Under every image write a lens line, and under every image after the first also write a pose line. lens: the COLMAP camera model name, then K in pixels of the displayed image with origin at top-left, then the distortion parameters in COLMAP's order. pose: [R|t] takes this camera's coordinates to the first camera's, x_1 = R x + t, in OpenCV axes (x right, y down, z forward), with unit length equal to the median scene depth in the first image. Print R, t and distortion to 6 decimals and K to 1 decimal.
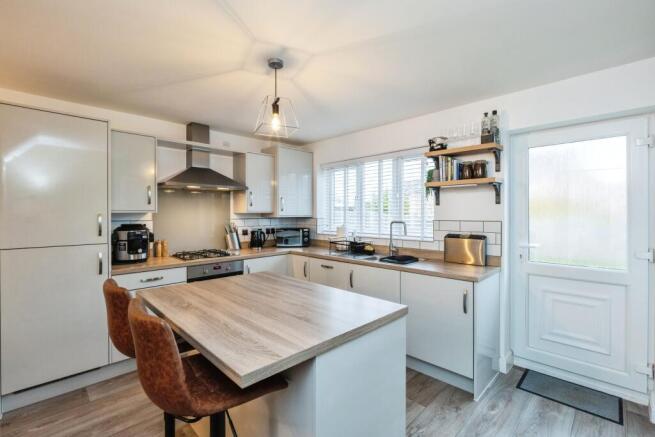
lens RADIAL K [[287.6, 0, 326.6], [0, 287.6, 213.4], [0, 0, 1]] dist [-0.002654, -0.000435]
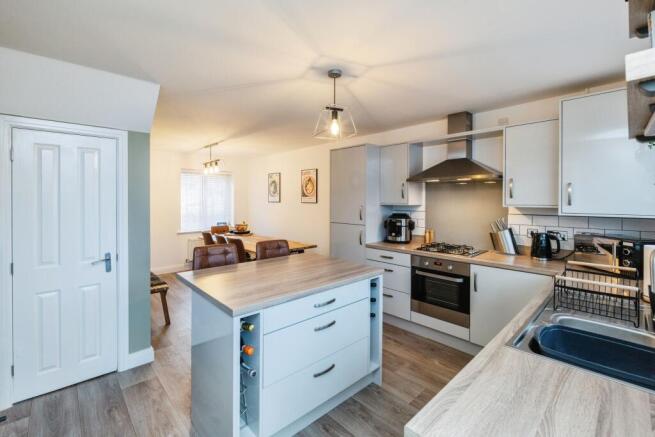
lens RADIAL K [[326.4, 0, 327.1], [0, 326.4, 200.8], [0, 0, 1]] dist [0.001688, 0.000227]
pose [[-0.052217, -0.000953, -0.998635, 0.807410], [-0.011109, 0.999938, -0.000373, -0.017213], [0.998574, 0.011075, -0.052224, 0.762003]]
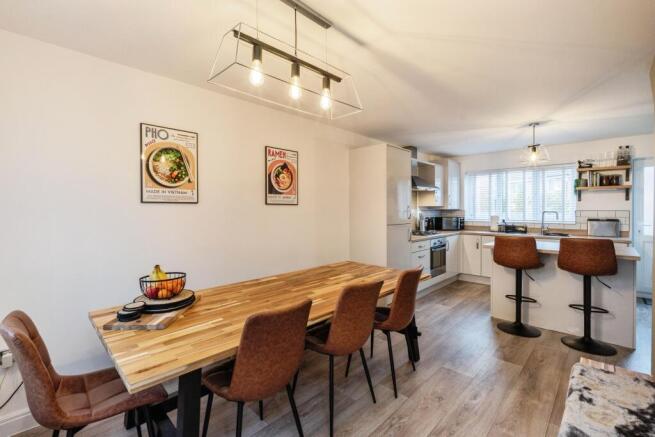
lens RADIAL K [[287.6, 0, 326.6], [0, 287.6, 213.4], [0, 0, 1]] dist [-0.002654, -0.000435]
pose [[0.999621, -0.000915, 0.027515, -1.151765], [0.000488, 0.999879, 0.015541, 0.015257], [-0.027526, -0.015522, 0.999501, -0.605889]]
